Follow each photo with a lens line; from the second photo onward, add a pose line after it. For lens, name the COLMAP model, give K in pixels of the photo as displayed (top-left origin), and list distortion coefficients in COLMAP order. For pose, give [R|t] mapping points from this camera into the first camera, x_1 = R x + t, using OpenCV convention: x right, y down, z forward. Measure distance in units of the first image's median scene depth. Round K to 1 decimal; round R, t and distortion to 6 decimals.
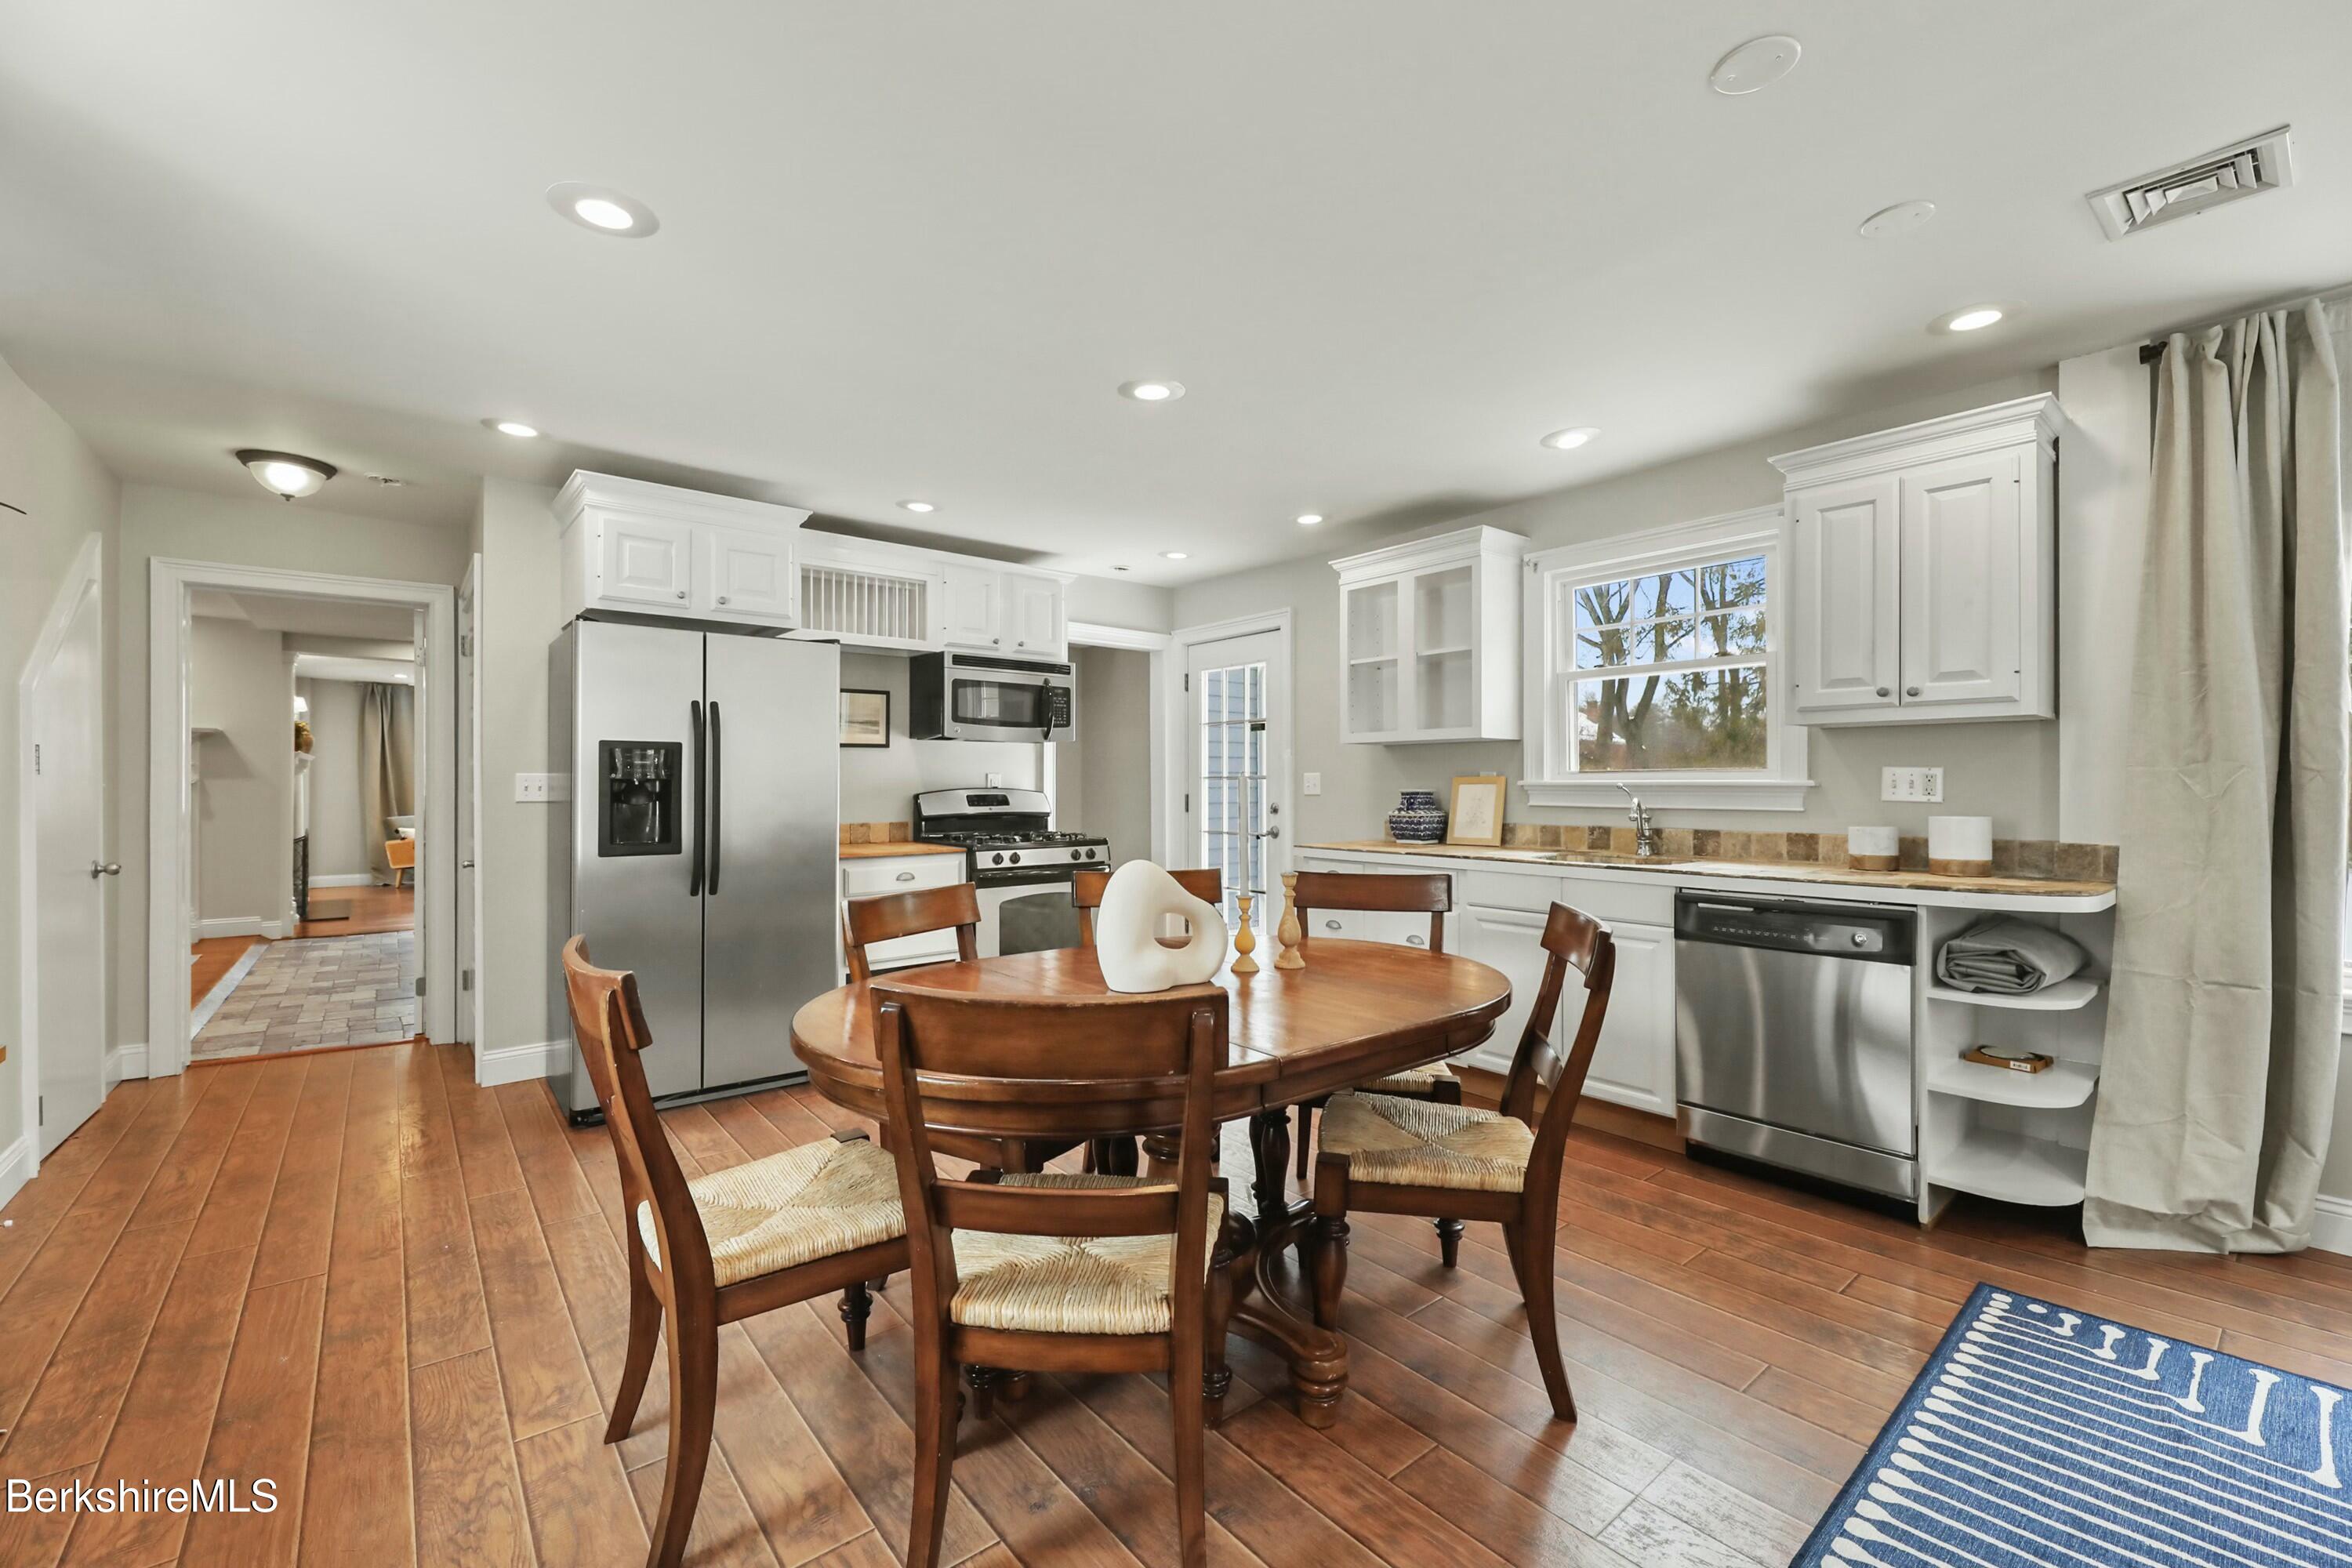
lens RADIAL K [[951.9, 0, 1173.7], [0, 951.9, 782.3], [0, 0, 1]] dist [-0.001275, -0.000709]
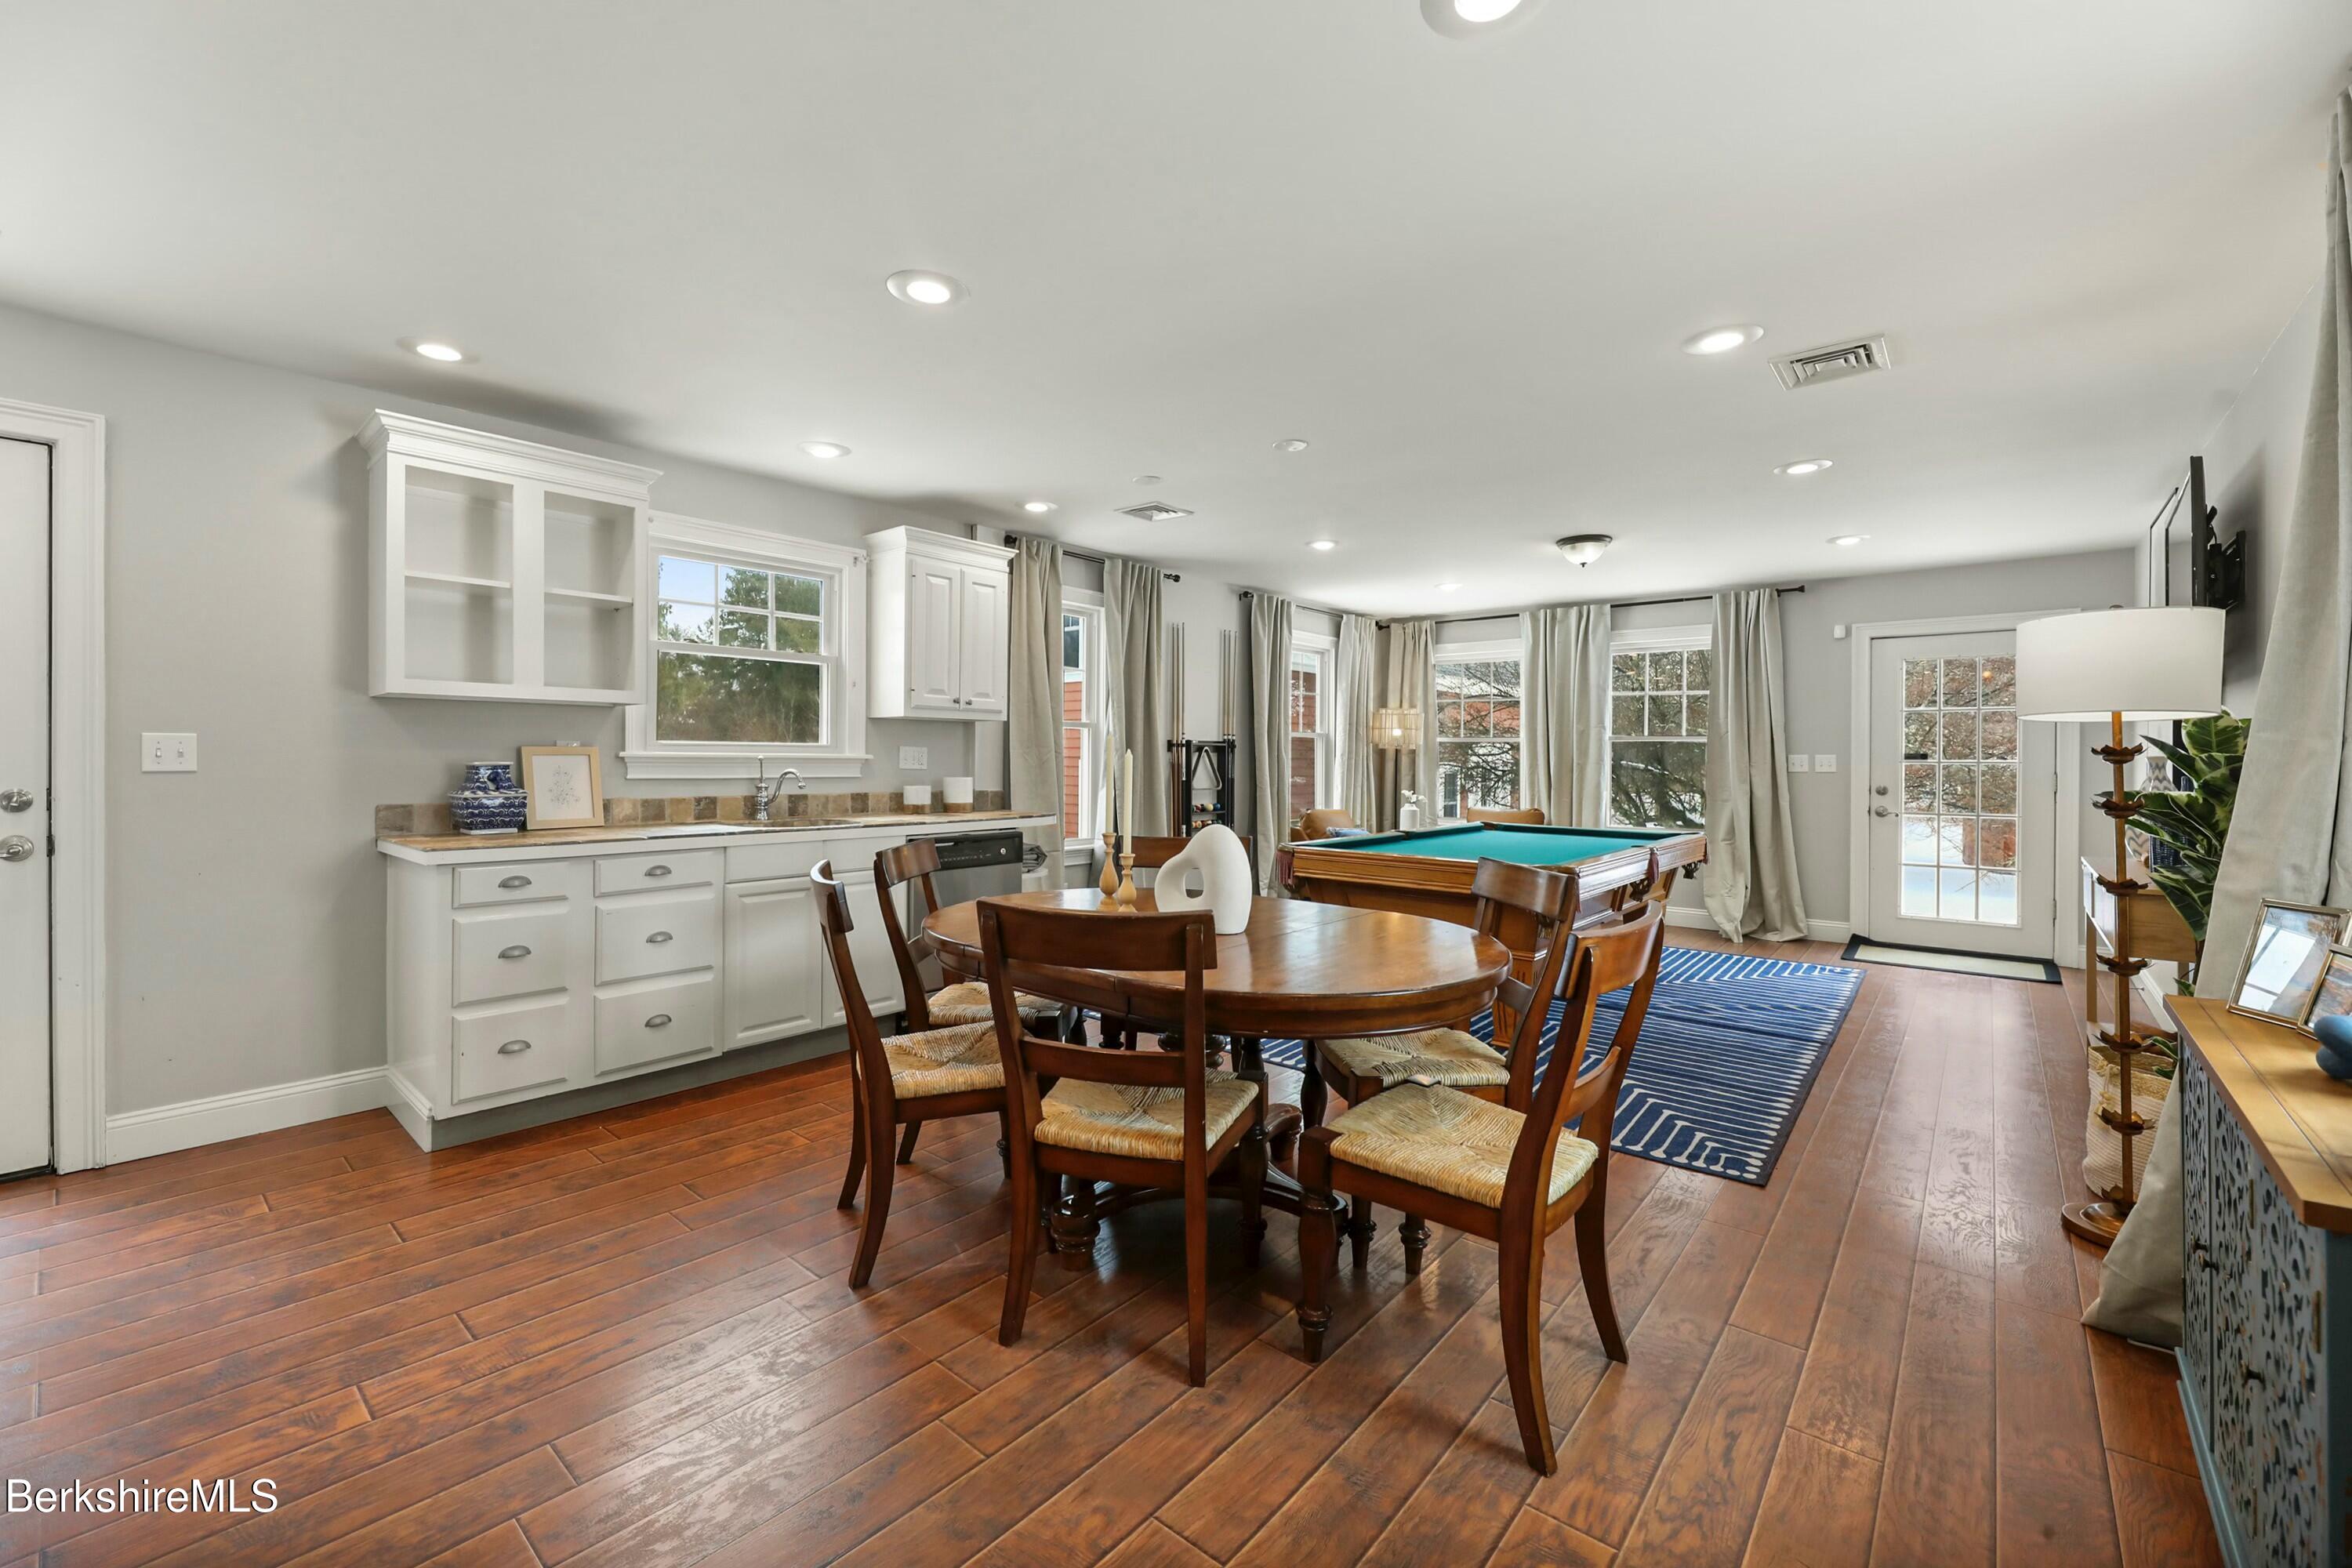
lens RADIAL K [[951.9, 0, 1132.3], [0, 951.9, 763.1], [0, 0, 1]] dist [-0.001275, -0.000709]
pose [[-0.145446, -0.004575, 0.989356, -0.644396], [-0.008753, 0.999956, 0.003337, 0.001593], [-0.989328, -0.008175, -0.145479, 0.686478]]
